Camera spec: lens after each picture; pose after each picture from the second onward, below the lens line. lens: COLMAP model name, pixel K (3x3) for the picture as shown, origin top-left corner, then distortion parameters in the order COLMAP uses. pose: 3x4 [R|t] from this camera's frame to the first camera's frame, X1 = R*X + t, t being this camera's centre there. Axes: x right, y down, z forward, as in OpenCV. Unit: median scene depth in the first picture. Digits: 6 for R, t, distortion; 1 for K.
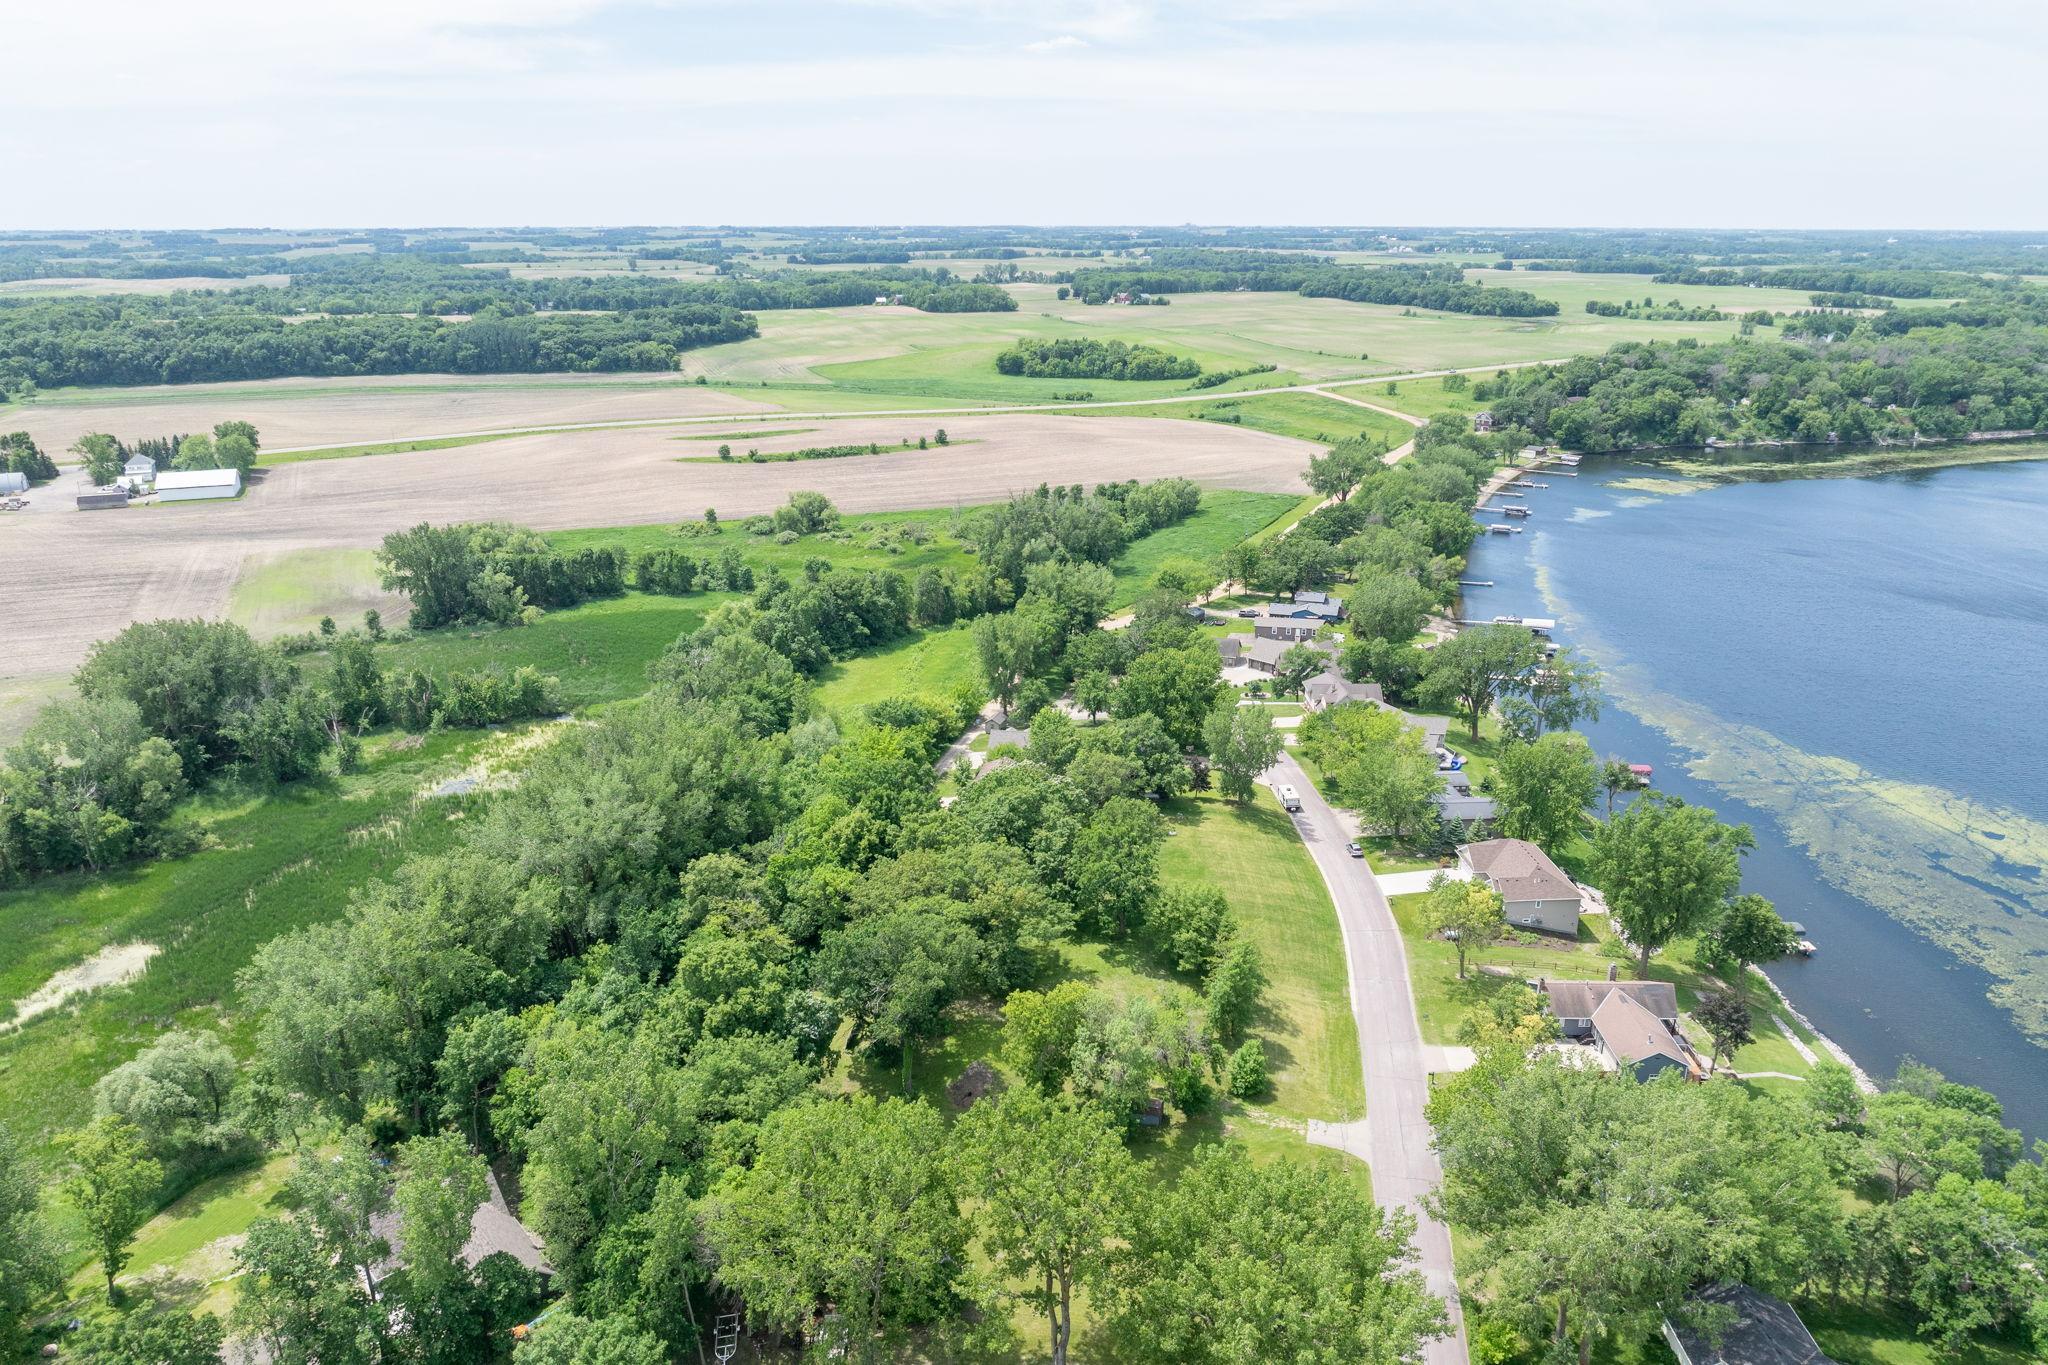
lens RADIAL K [[1438.3, 0, 1030.0], [0, 1438.3, 684.4], [0, 0, 1]] dist [-0.035005, 0.020562]
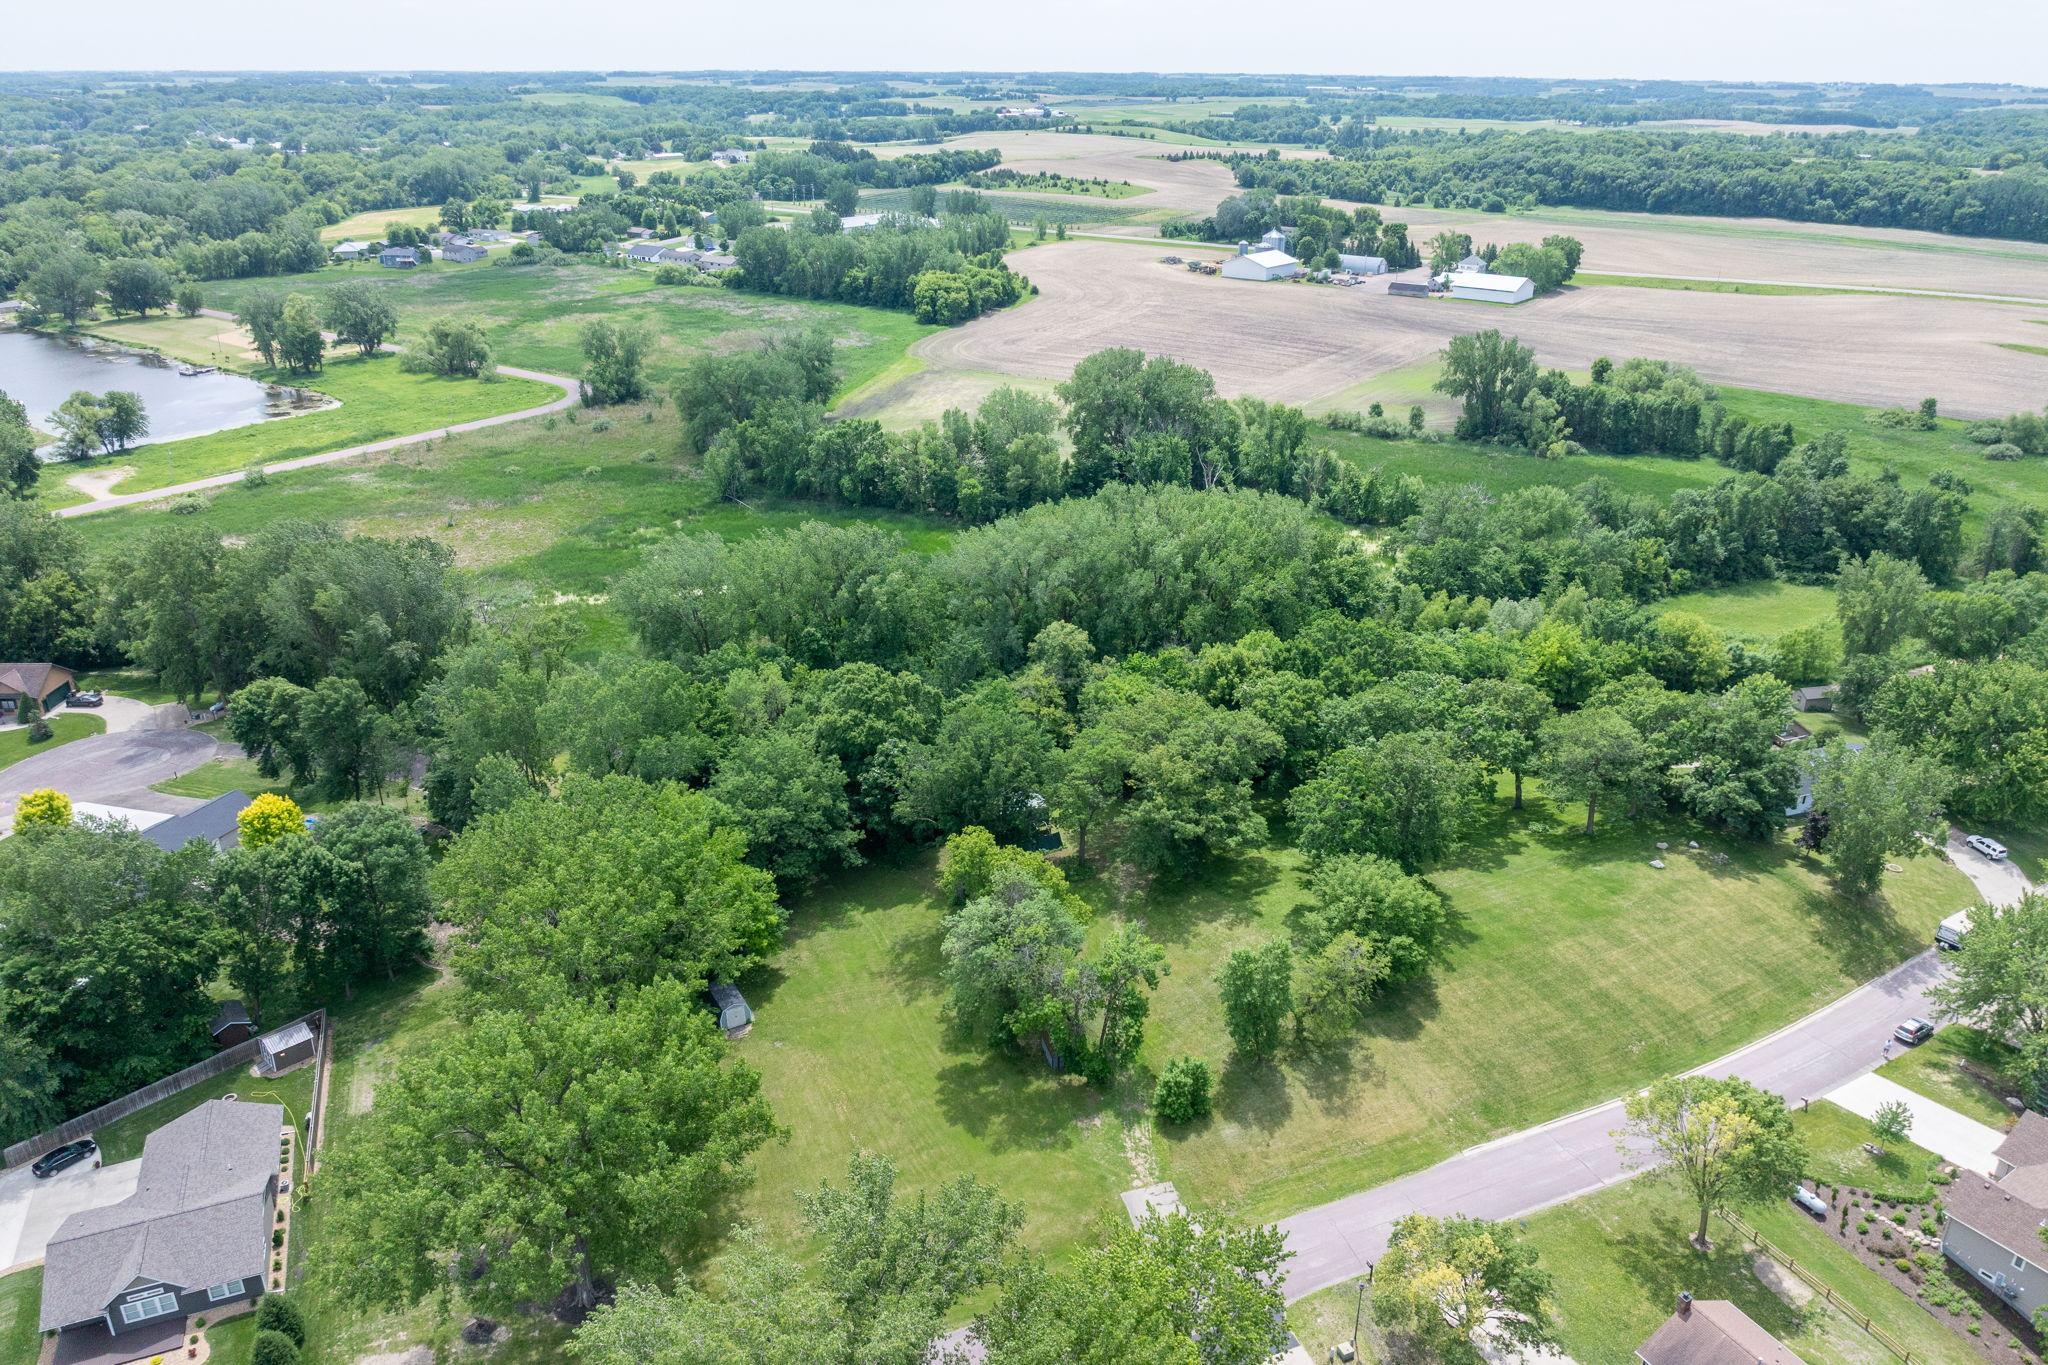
lens RADIAL K [[1438.3, 0, 1030.0], [0, 1438.3, 684.4], [0, 0, 1]] dist [-0.035005, 0.020562]
pose [[0.495870, 0.346240, -0.796386, 0.148205], [-0.273658, 0.932654, 0.235092, -0.016821], [0.824151, 0.101362, 0.557226, 0.121105]]
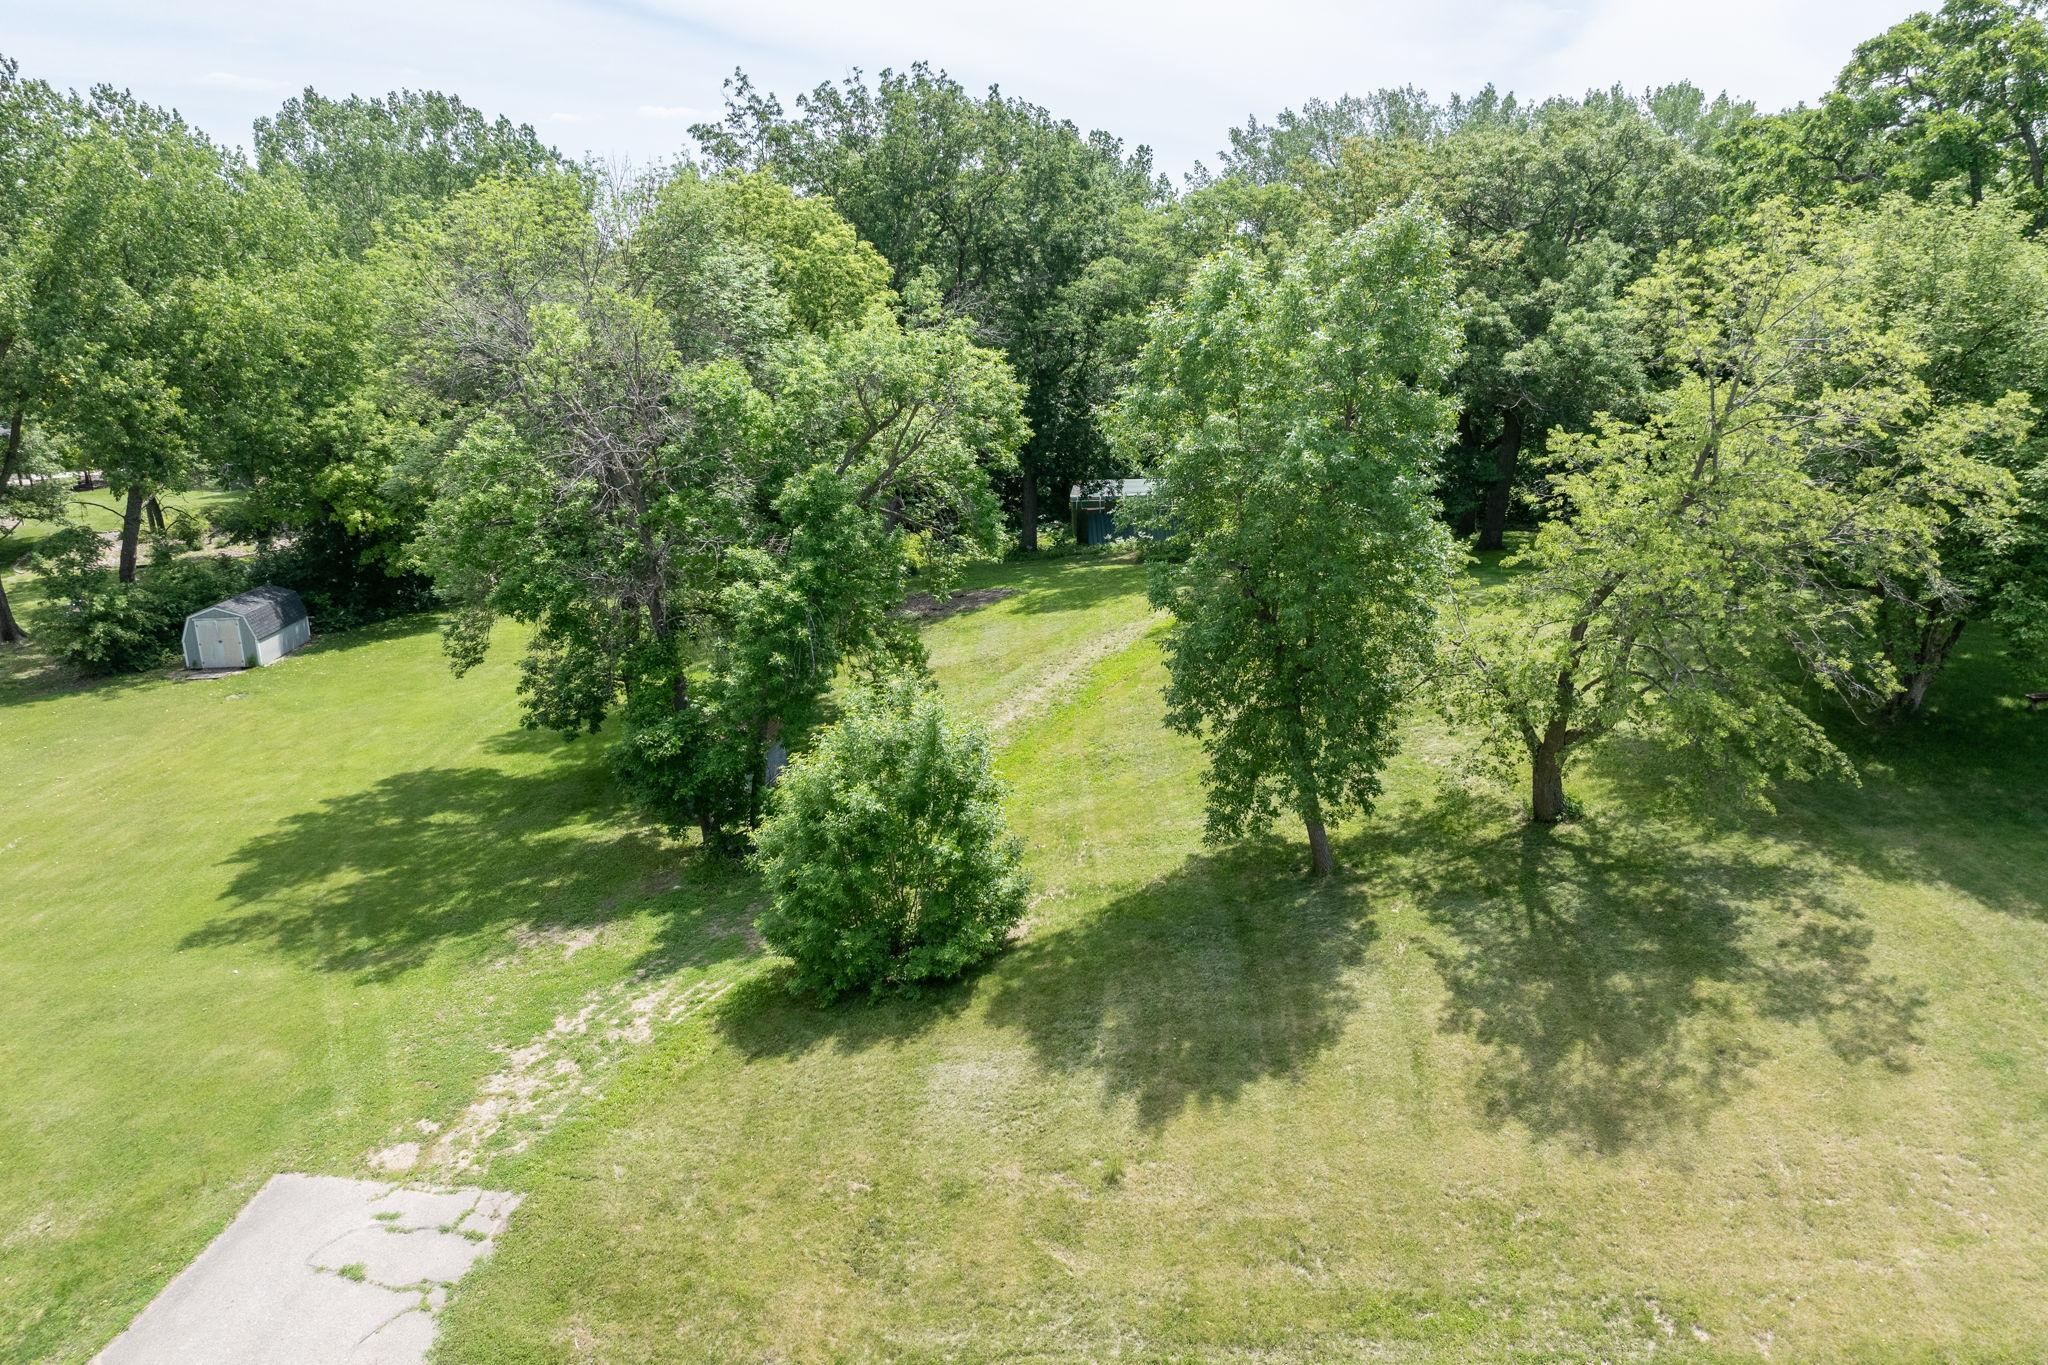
lens RADIAL K [[1441.2, 0, 1036.4], [0, 1441.2, 679.8], [0, 0, 1]] dist [-0.031320, 0.015228]
pose [[0.070524, 0.280417, -0.957284, 0.073747], [-0.300808, 0.920977, 0.247621, 0.048205], [0.951074, 0.270495, 0.149303, 0.234088]]
